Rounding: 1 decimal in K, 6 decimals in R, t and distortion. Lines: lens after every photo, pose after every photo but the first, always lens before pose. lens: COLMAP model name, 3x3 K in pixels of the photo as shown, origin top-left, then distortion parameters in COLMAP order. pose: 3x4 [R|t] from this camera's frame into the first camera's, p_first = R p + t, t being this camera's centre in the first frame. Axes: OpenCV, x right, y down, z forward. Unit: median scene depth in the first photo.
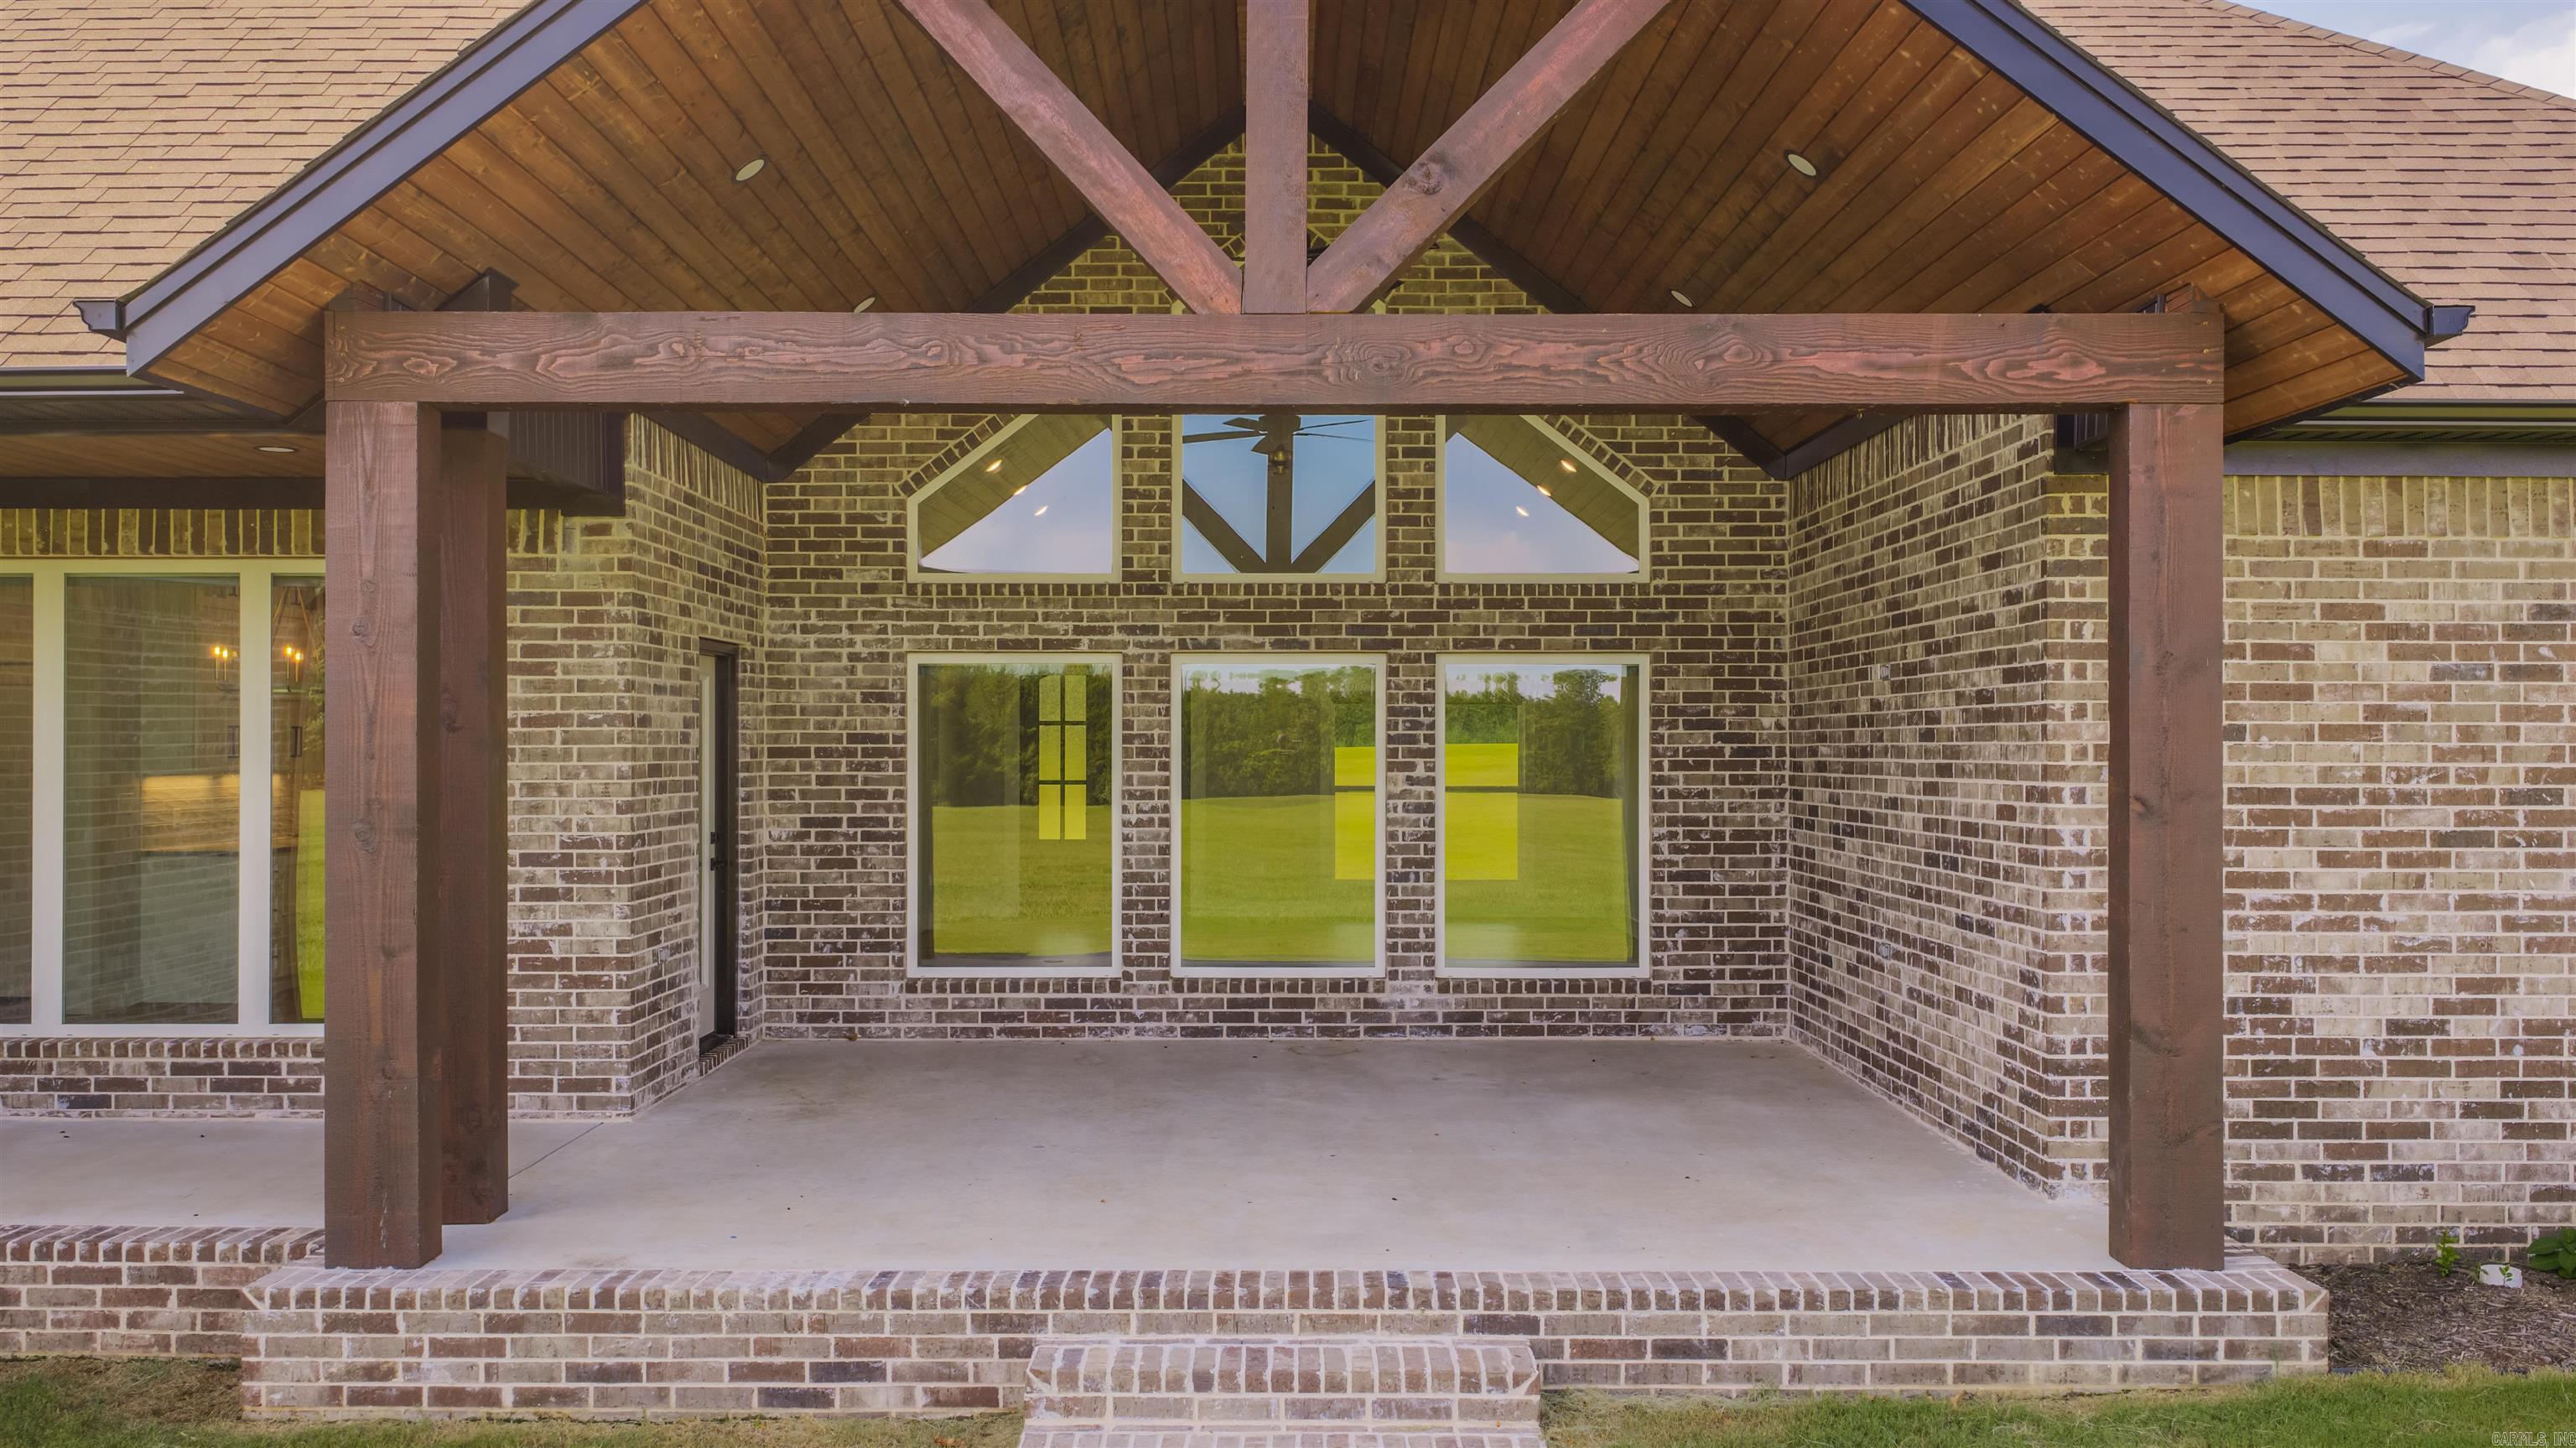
lens RADIAL K [[2134.8, 0, 1288.0], [0, 2134.8, 724.0], [0, 0, 1]] dist [0.028932, -0.049707]
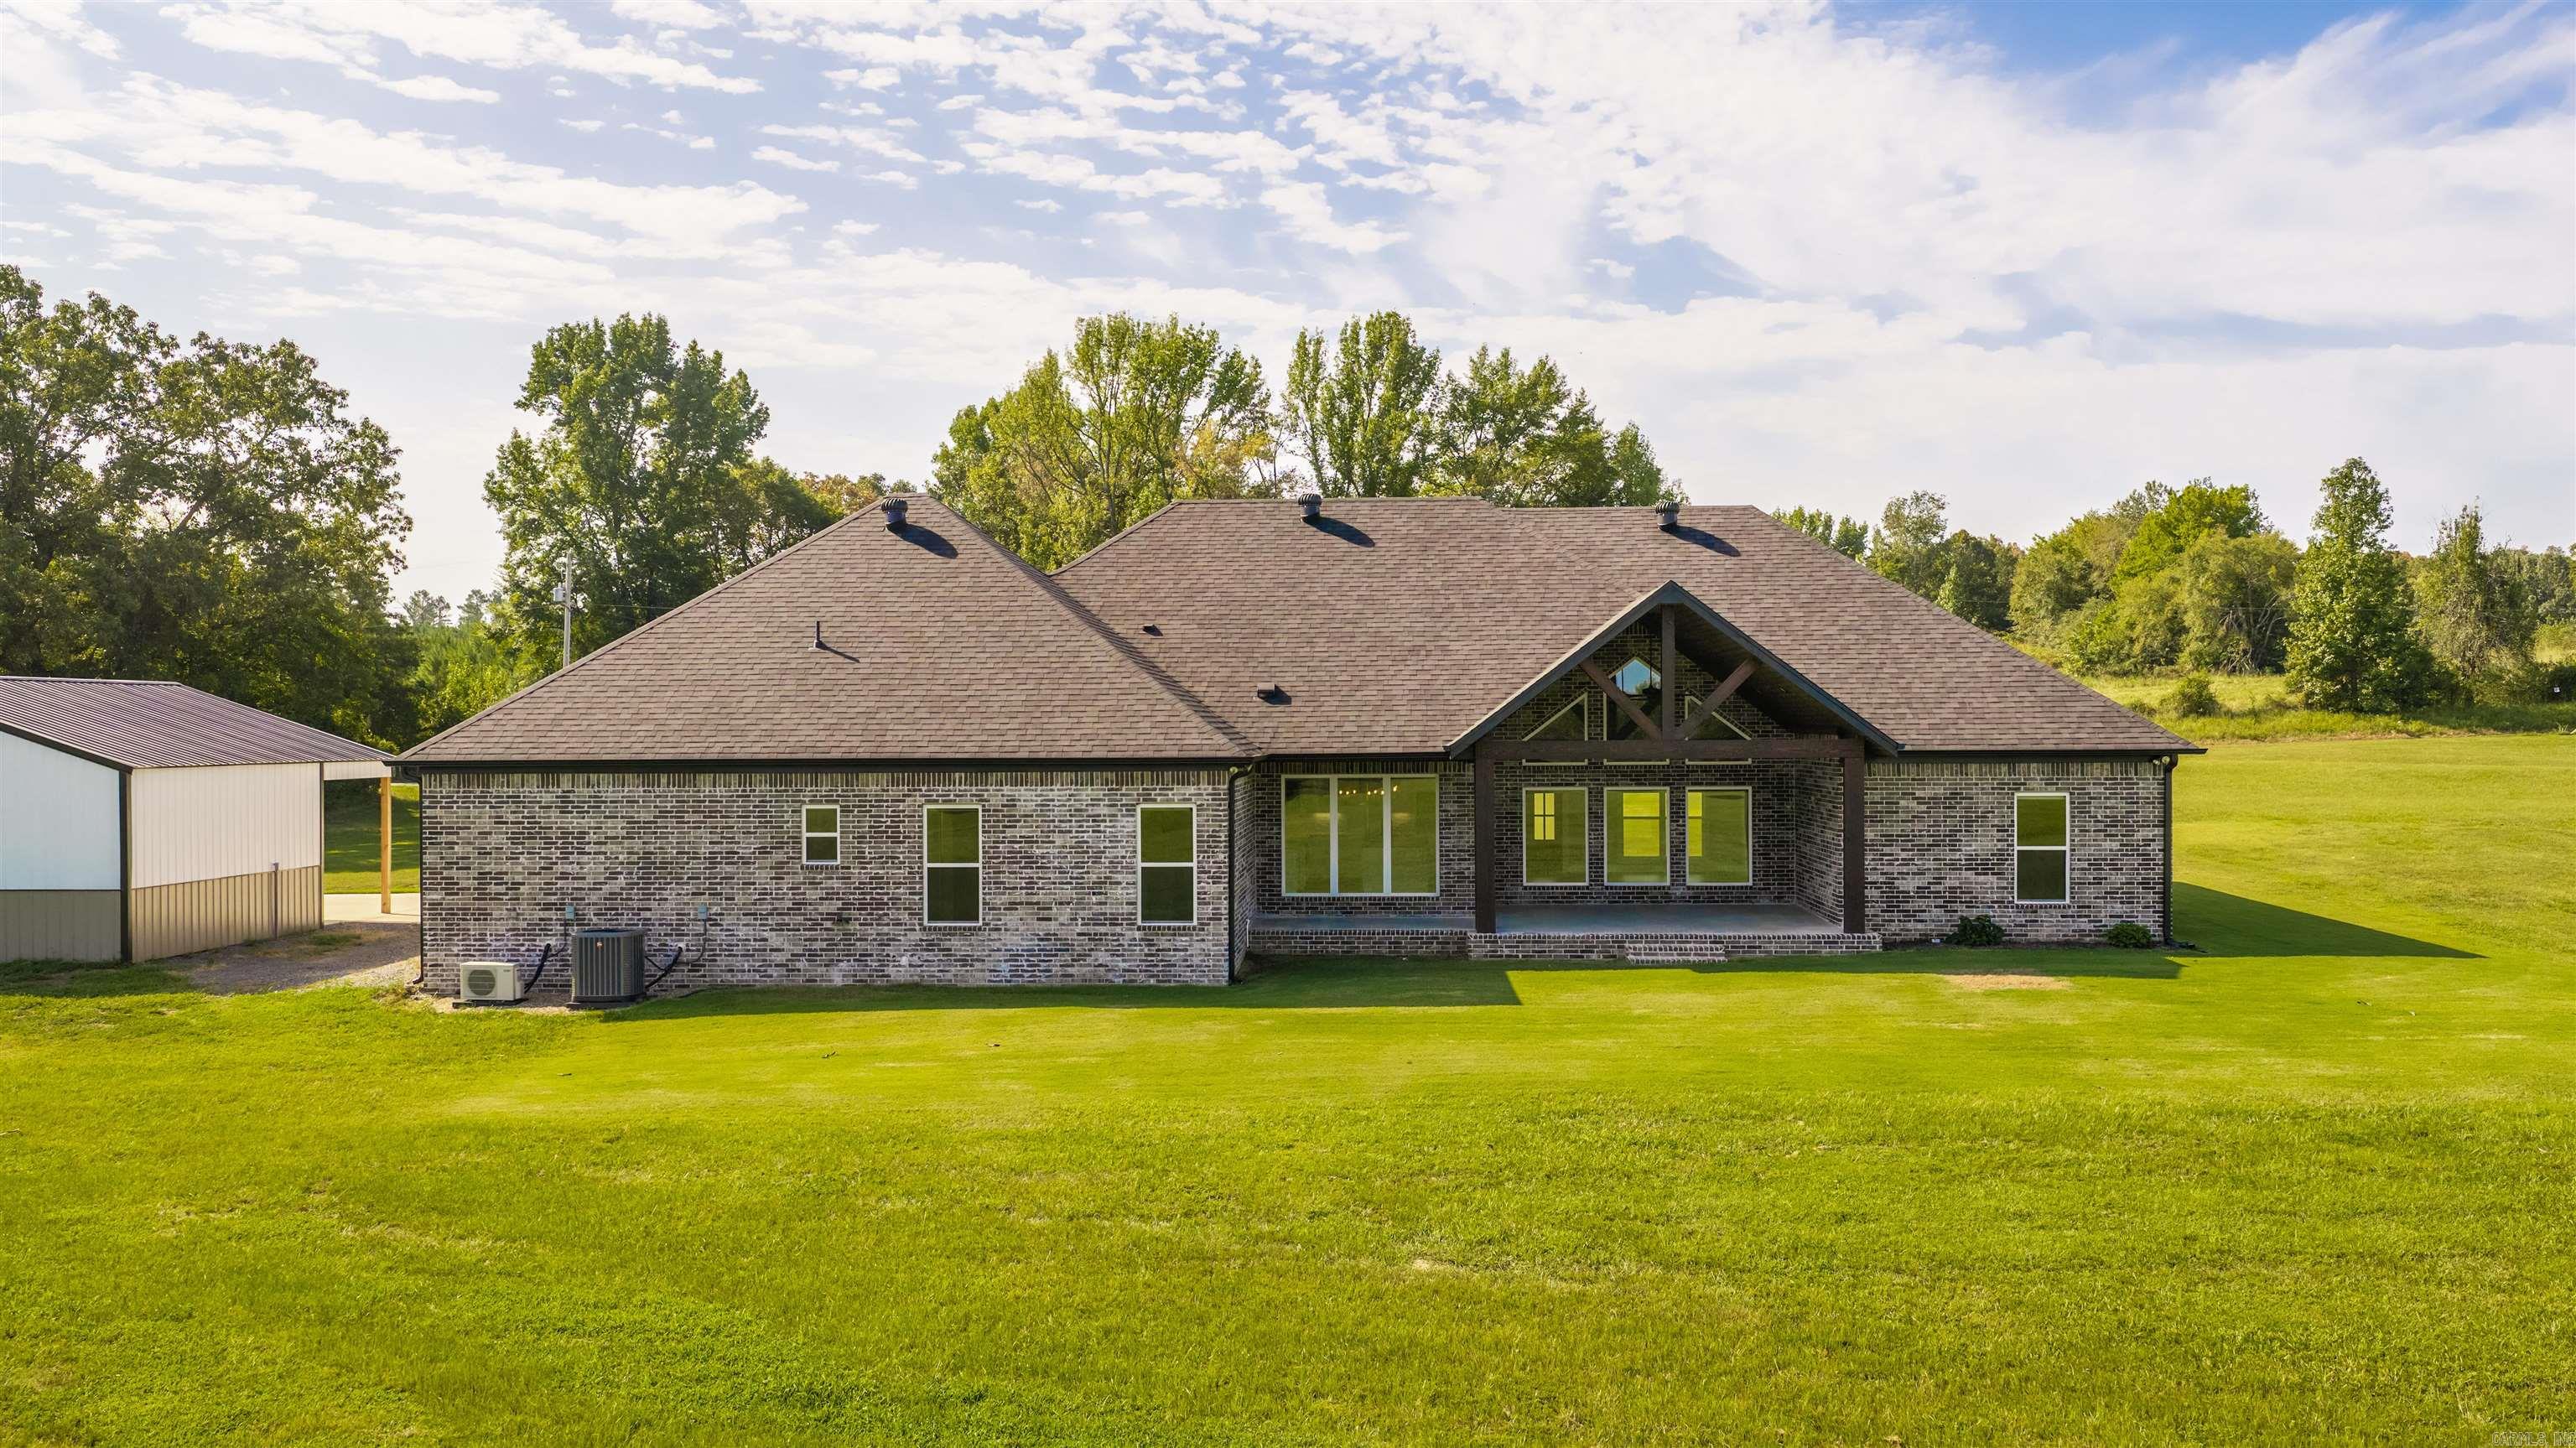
lens RADIAL K [[2134.8, 0, 1288.0], [0, 2134.8, 724.0], [0, 0, 1]] dist [0.028932, -0.049707]
pose [[0.997974, -0.006633, -0.063271, -0.499517], [0.007183, 0.999938, 0.008479, -0.243182], [0.063211, -0.008917, 0.997960, -3.481887]]
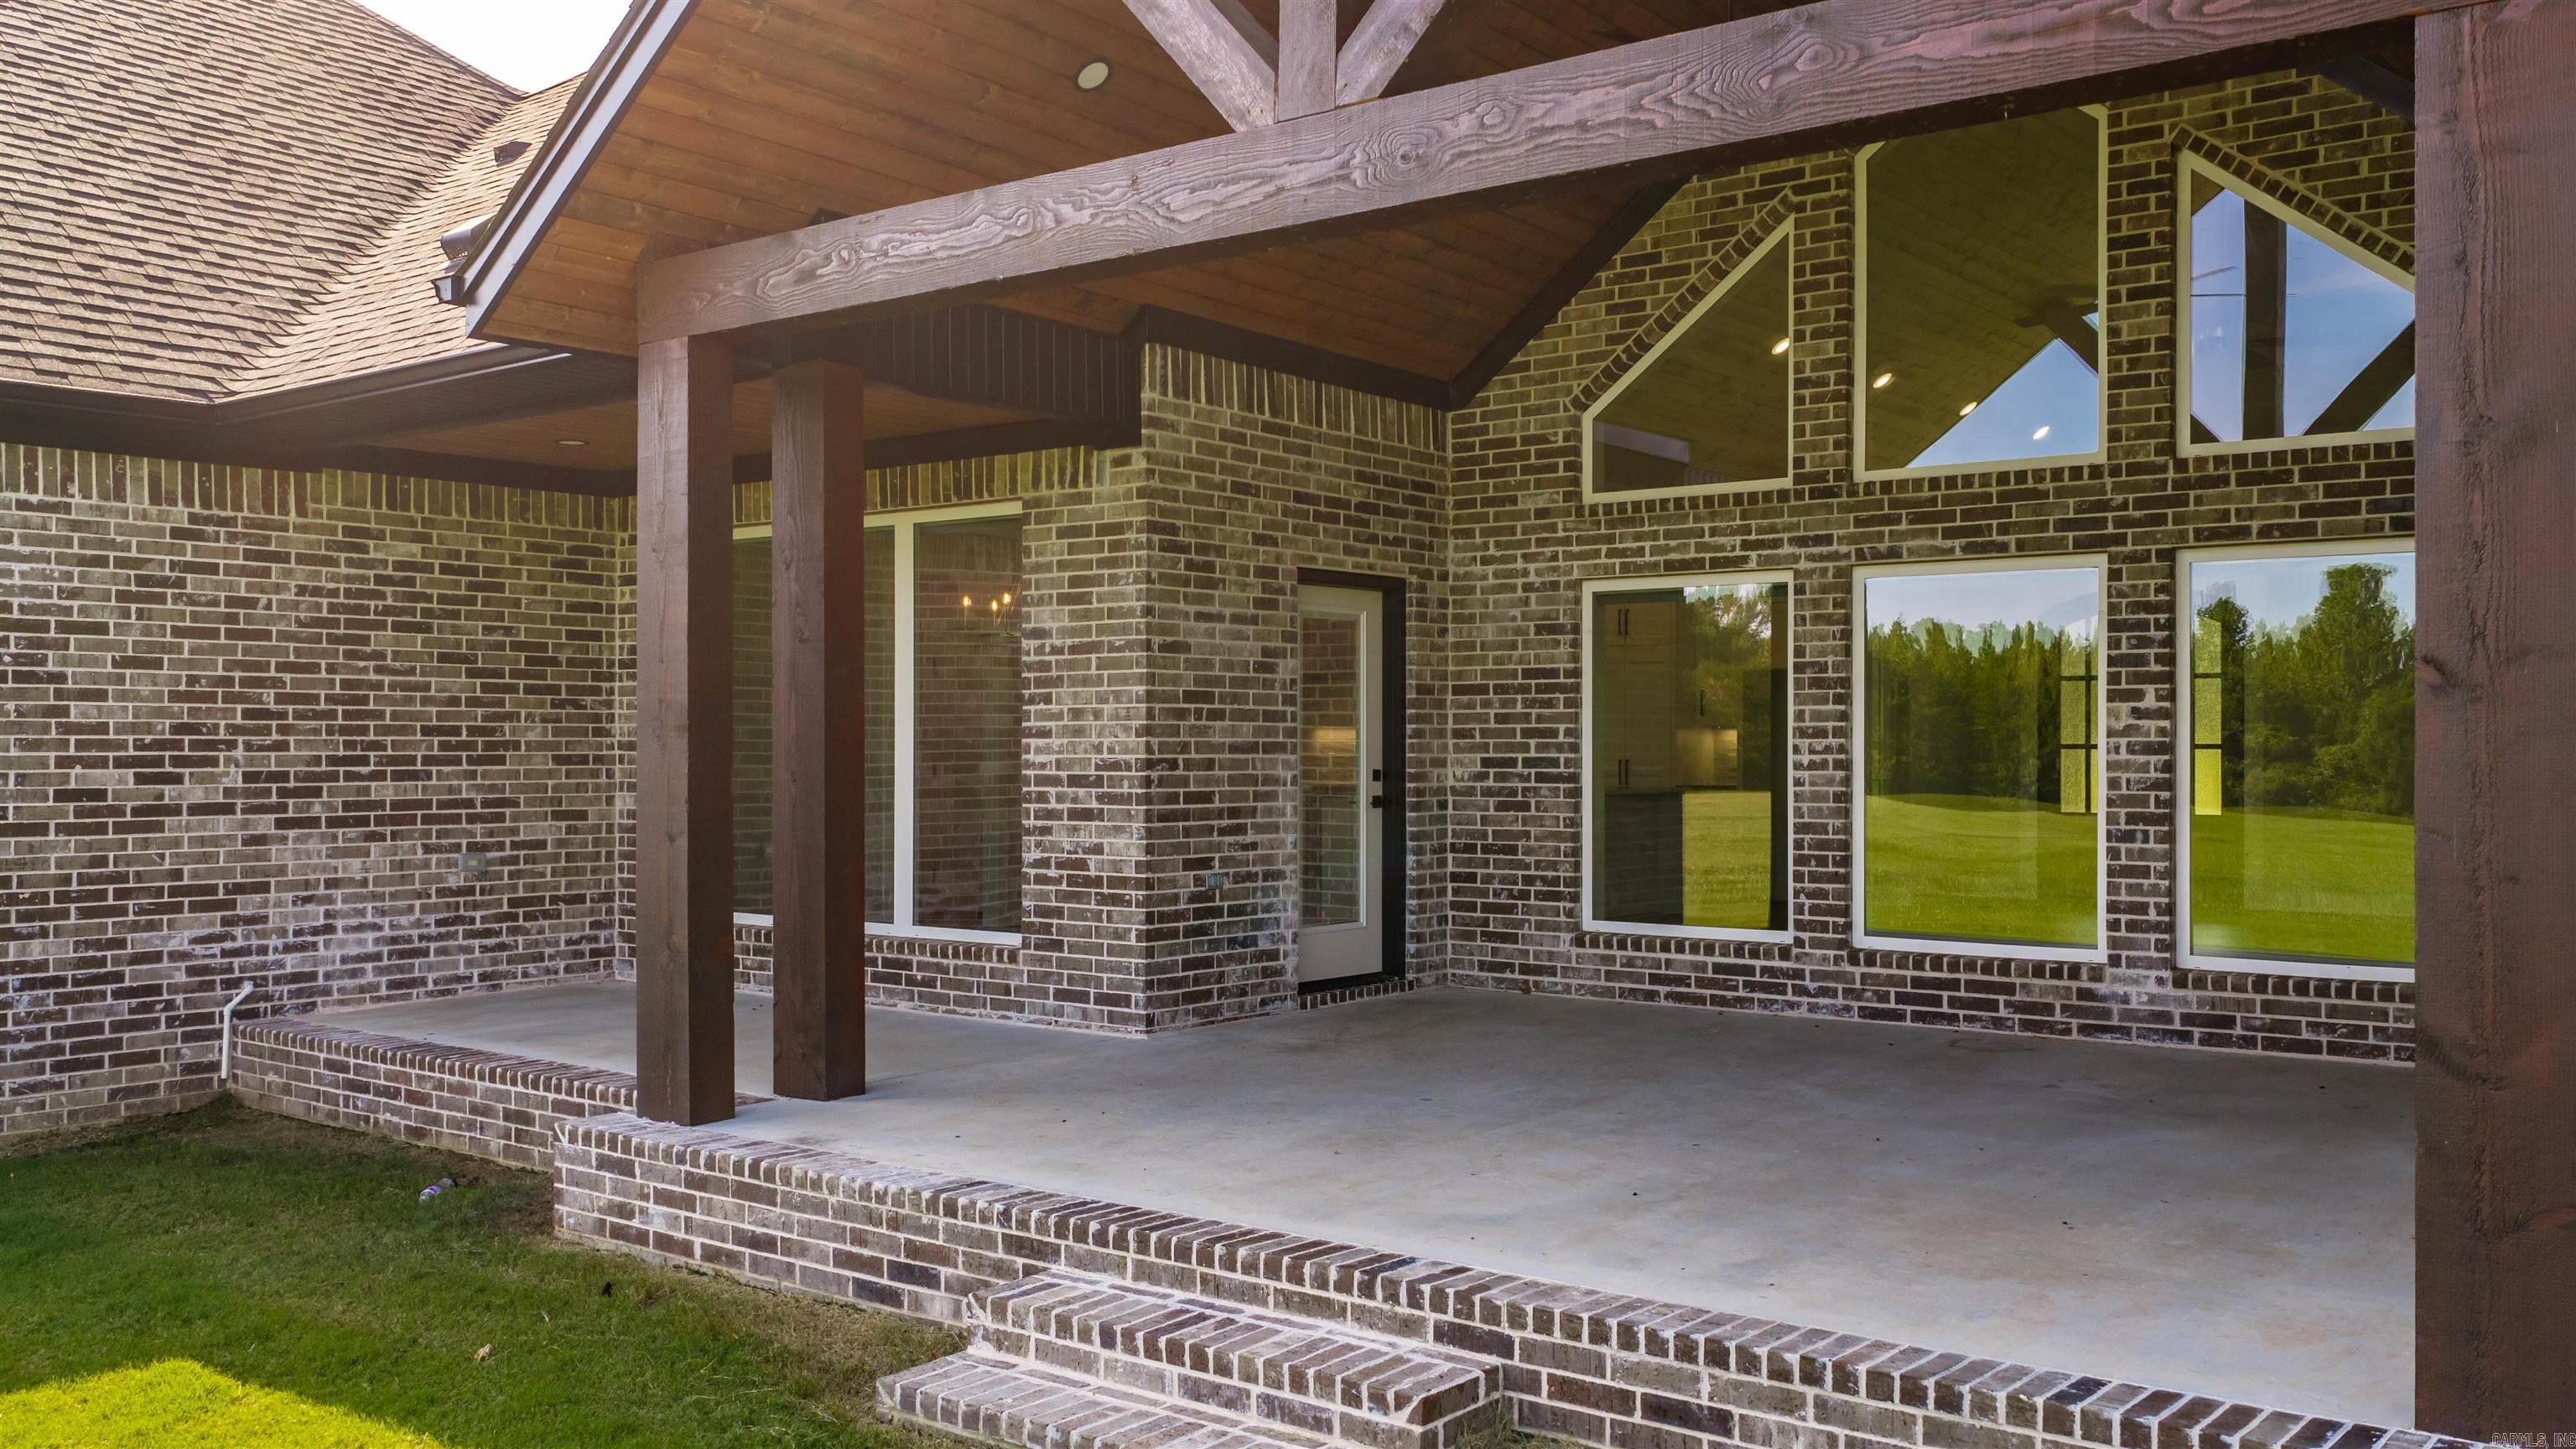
lens RADIAL K [[2170.1, 0, 1288.0], [0, 2170.1, 724.5], [0, 0, 1]] dist [0.034703, -0.072529]
pose [[0.788260, -0.005513, -0.615318, 0.458441], [0.005562, 0.999983, -0.001835, 0.045979], [0.615318, -0.001976, 0.788277, 0.273224]]
